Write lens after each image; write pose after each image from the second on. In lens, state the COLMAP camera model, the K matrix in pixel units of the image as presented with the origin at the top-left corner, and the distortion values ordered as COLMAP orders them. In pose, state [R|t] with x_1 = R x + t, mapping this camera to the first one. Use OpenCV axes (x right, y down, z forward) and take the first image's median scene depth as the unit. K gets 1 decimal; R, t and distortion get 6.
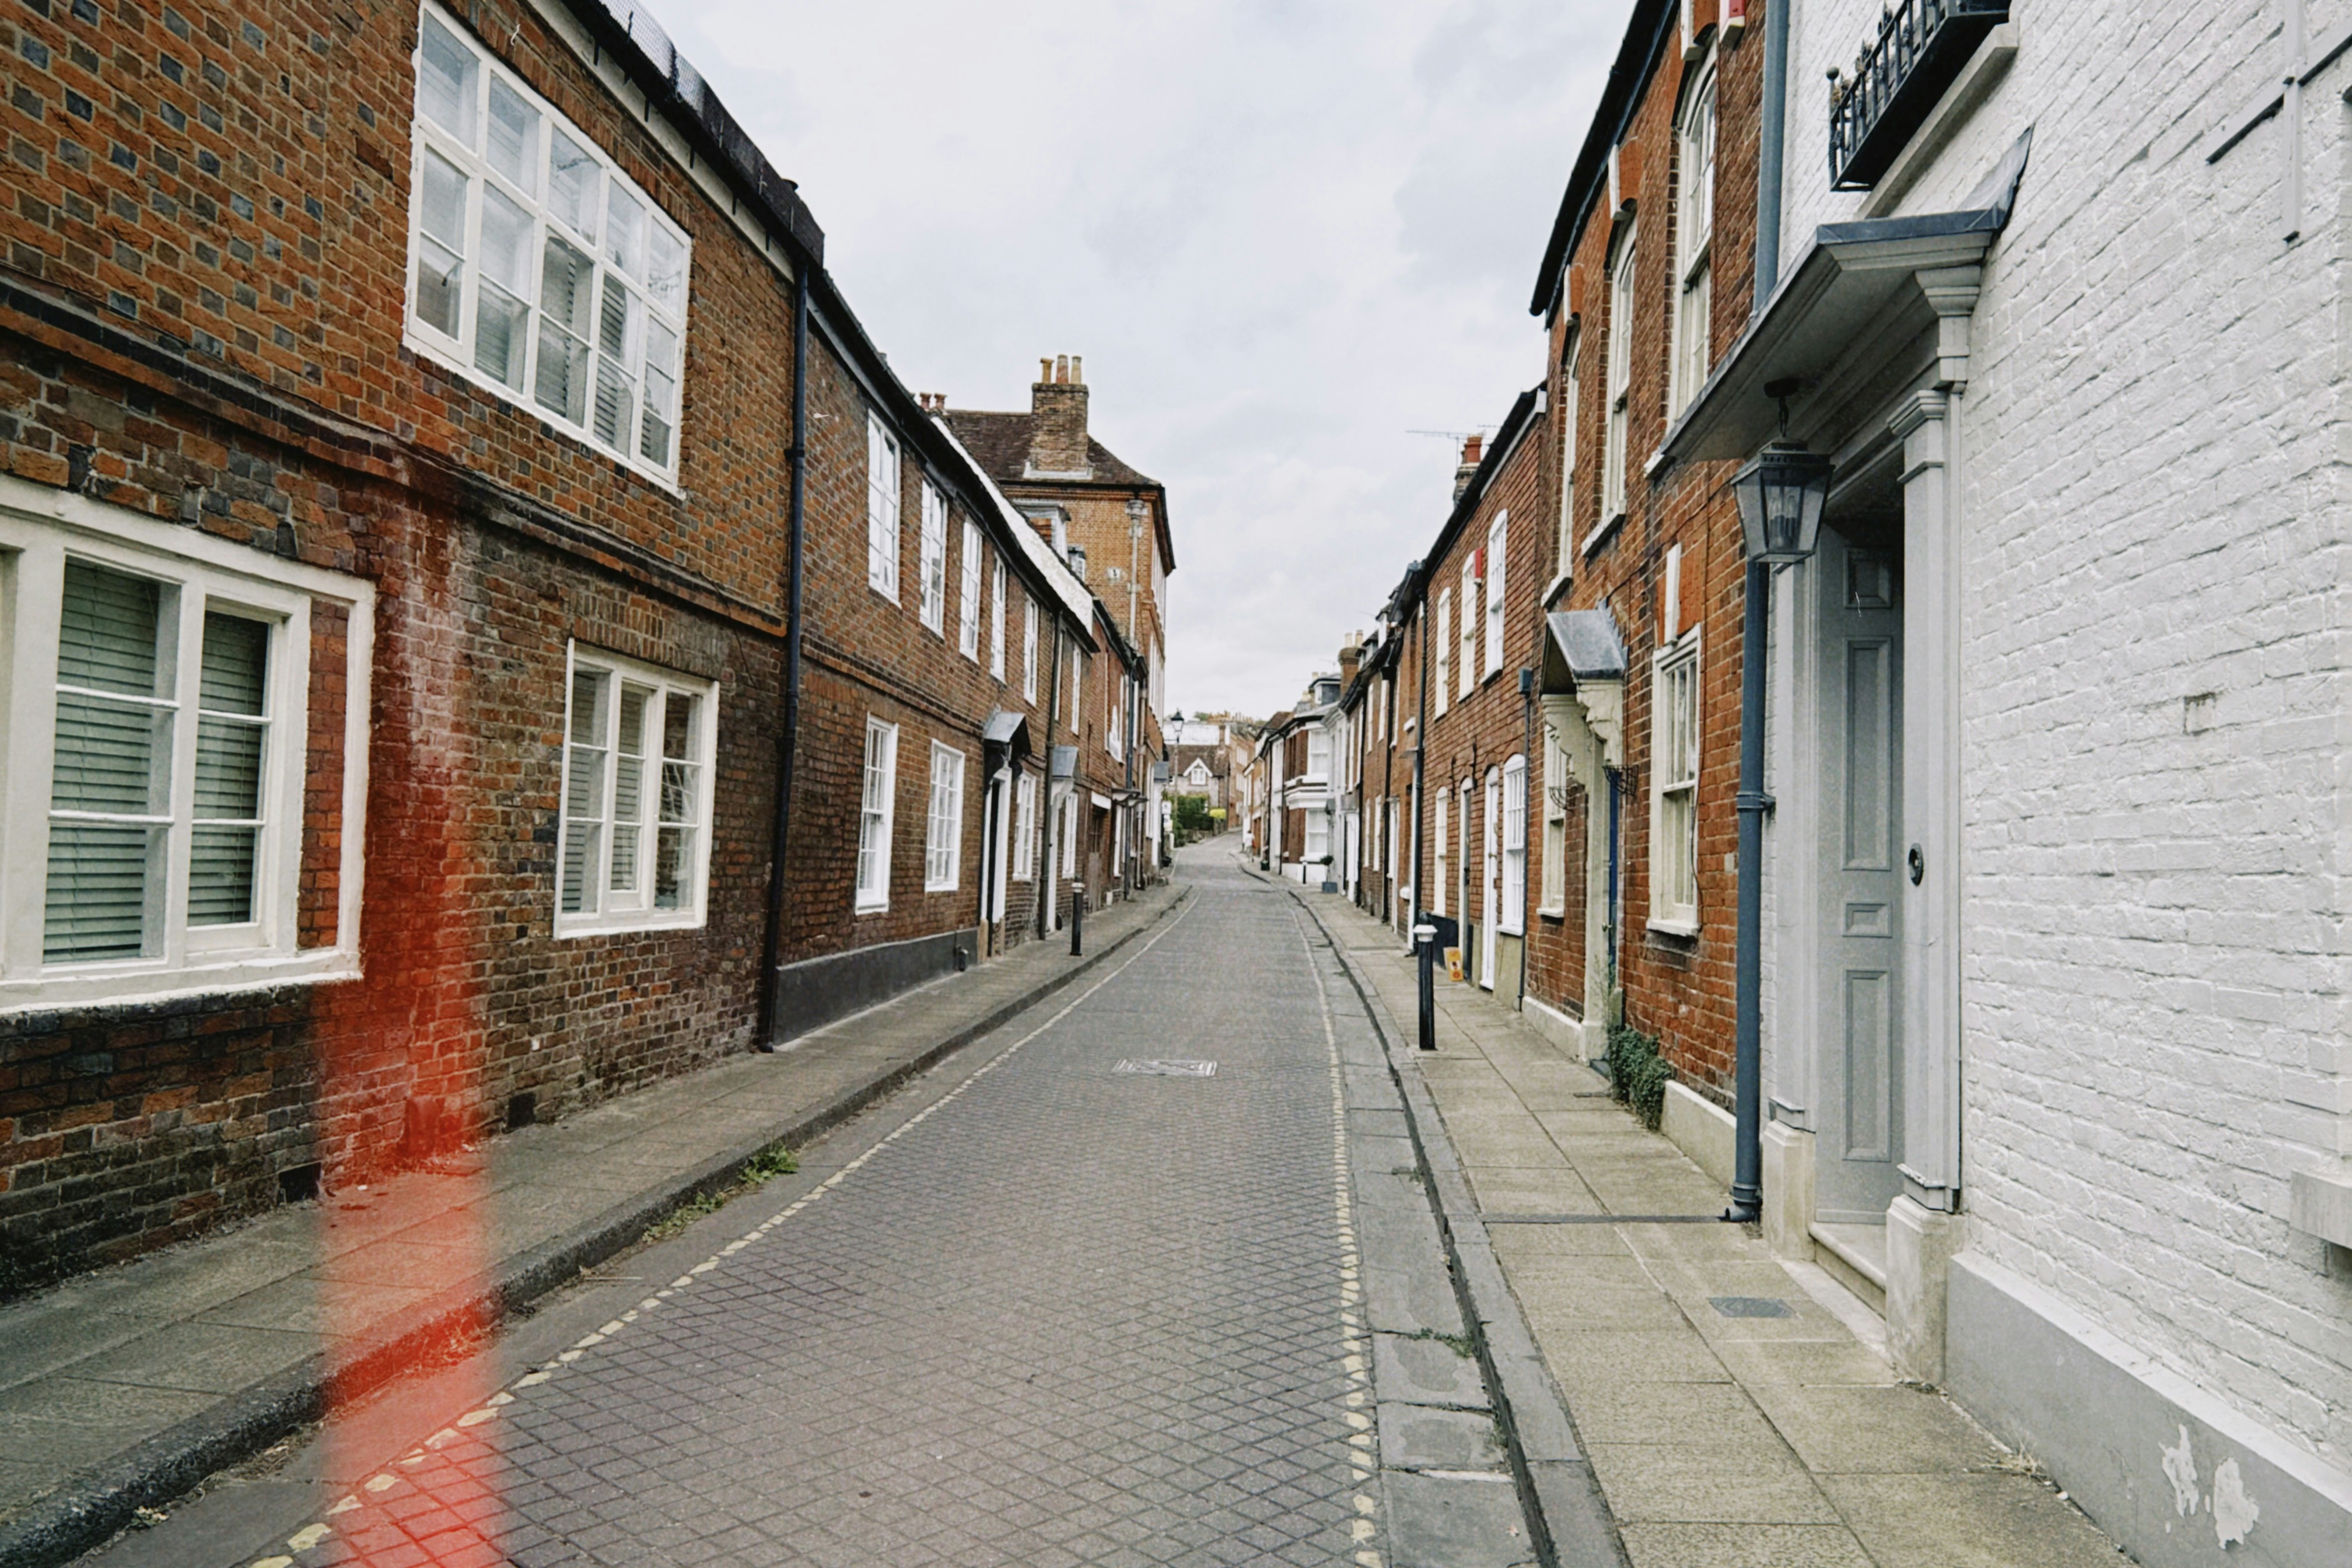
lens RADIAL K [[1633.7, 0, 1183.3], [0, 1633.7, 779.8], [0, 0, 1]] dist [0.086387, -0.117045]
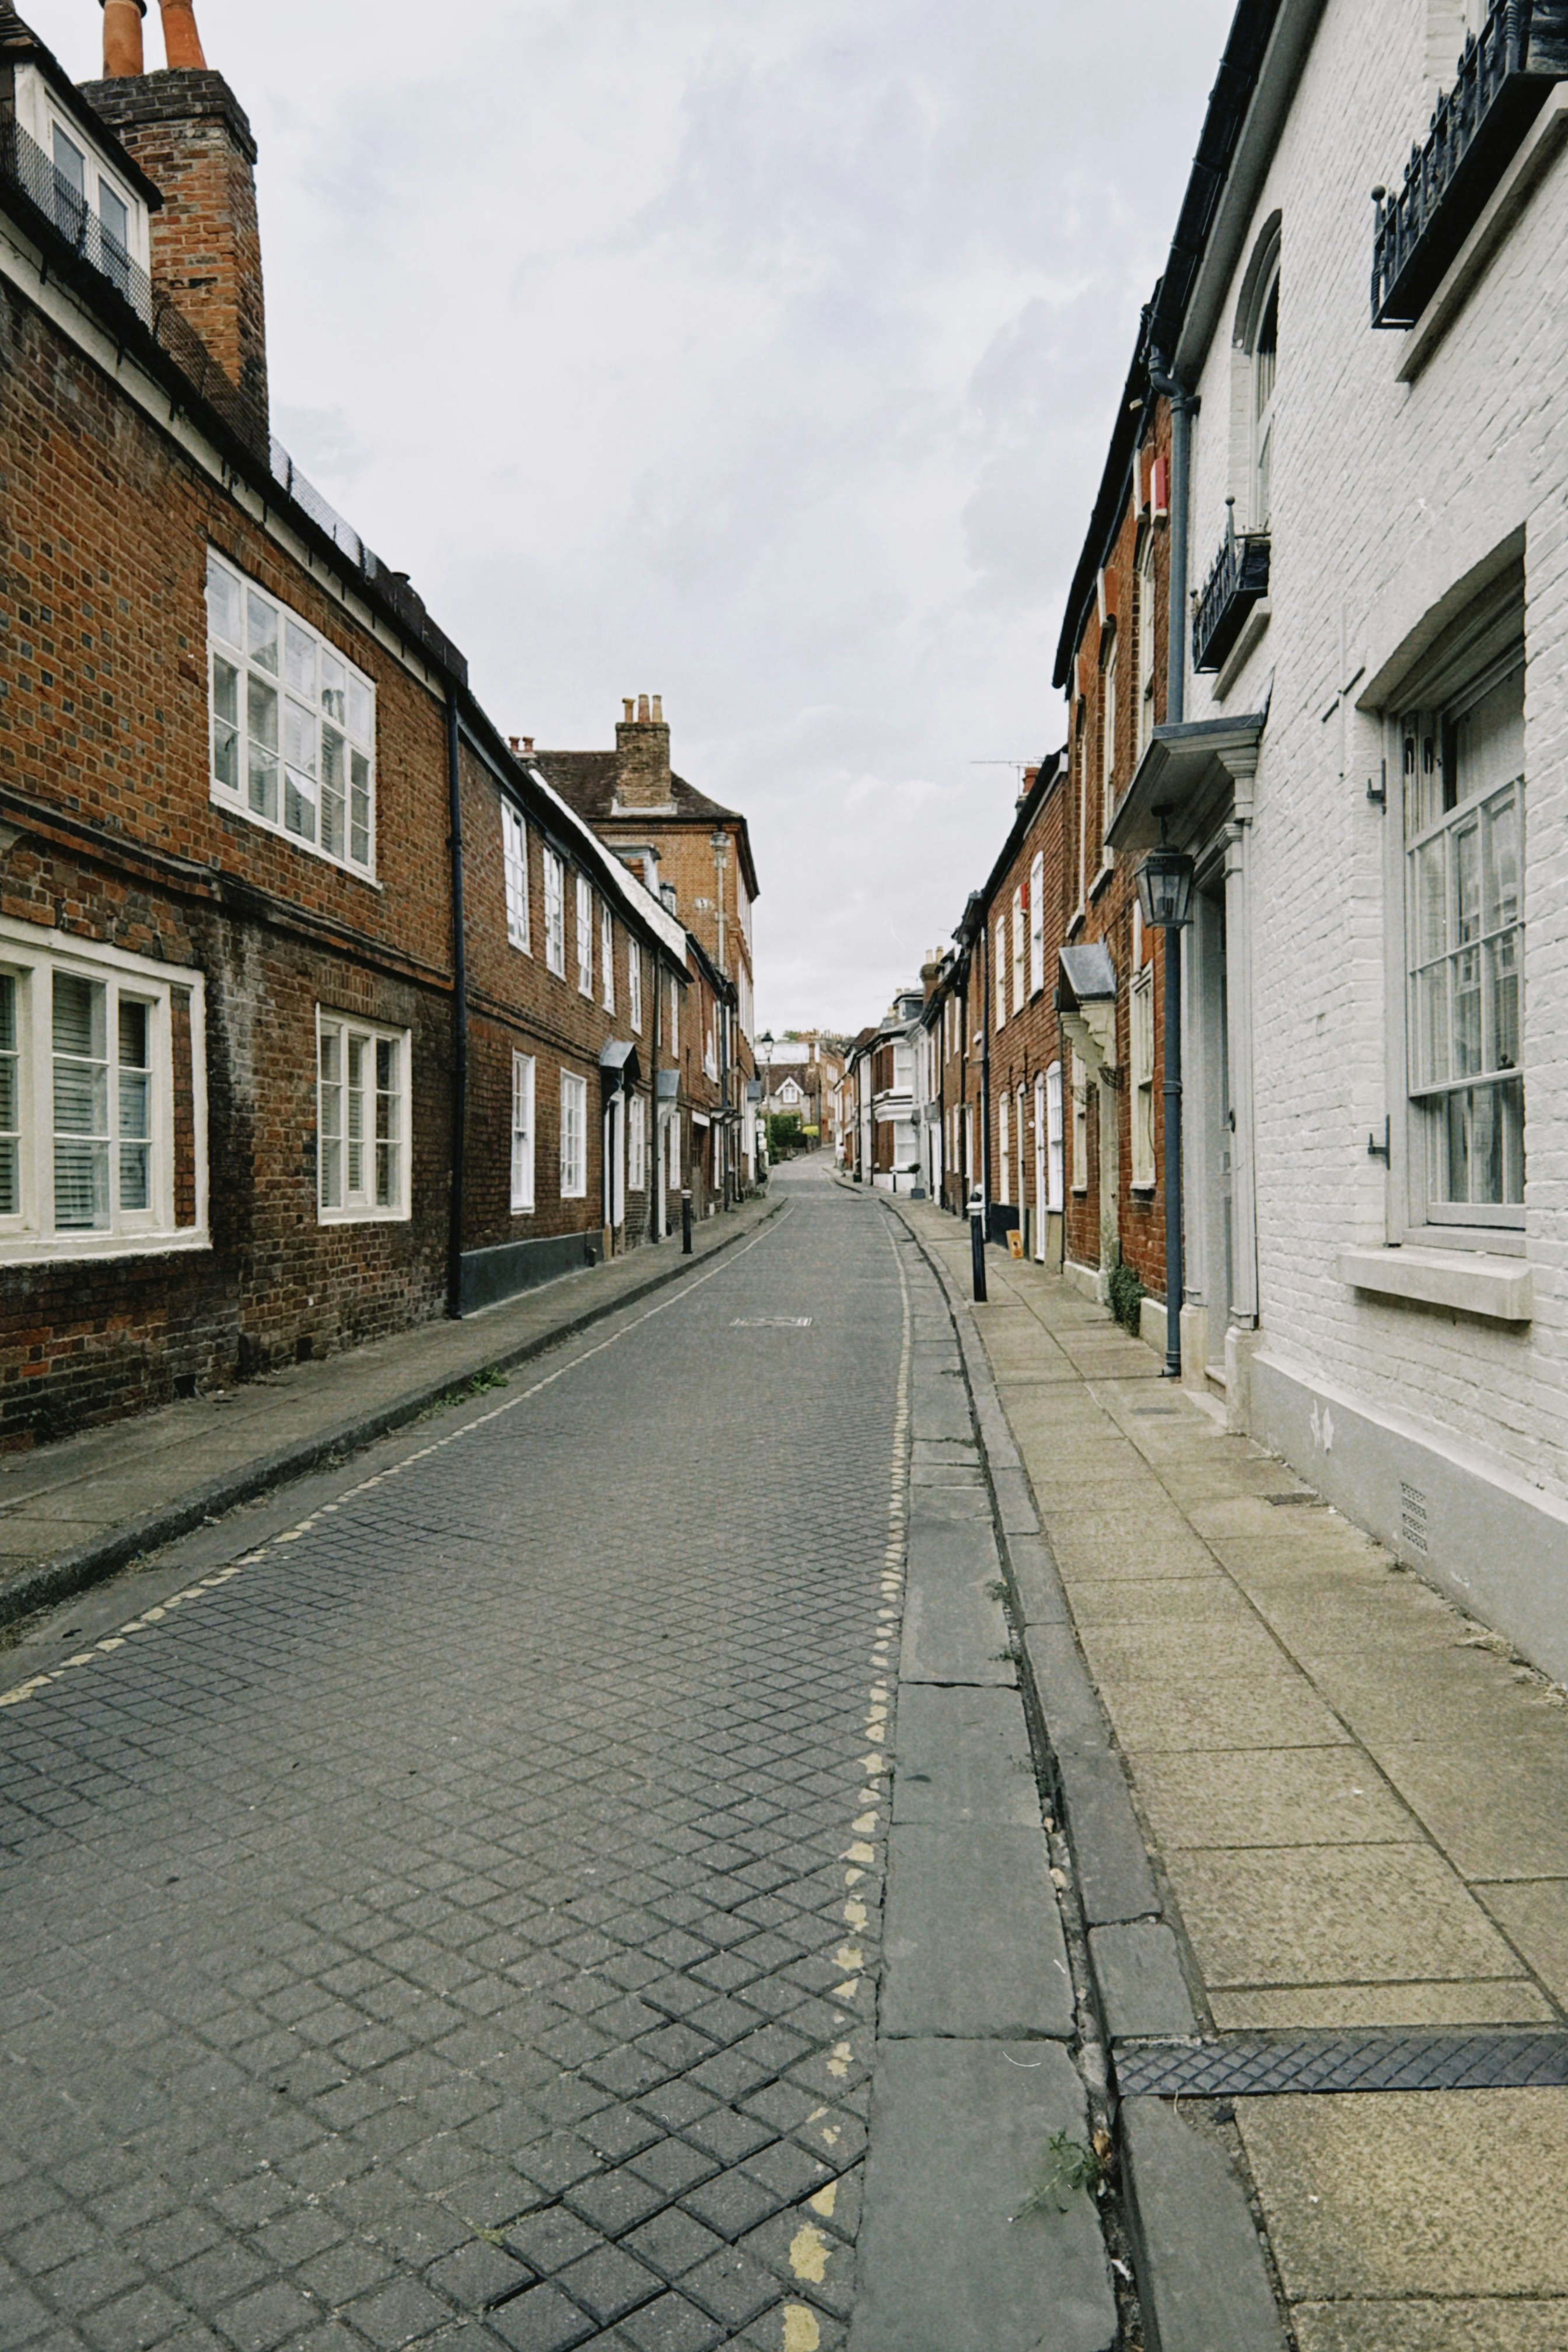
lens RADIAL K [[1633.7, 0, 784.0], [0, 1633.7, 1176.0], [0, 0, 1]] dist [0.086387, -0.117045]
pose [[0.999185, -0.040209, 0.003412, -0.000633], [0.040005, 0.998097, 0.046929, 0.006380], [-0.005292, -0.046754, 0.998892, -0.285988]]
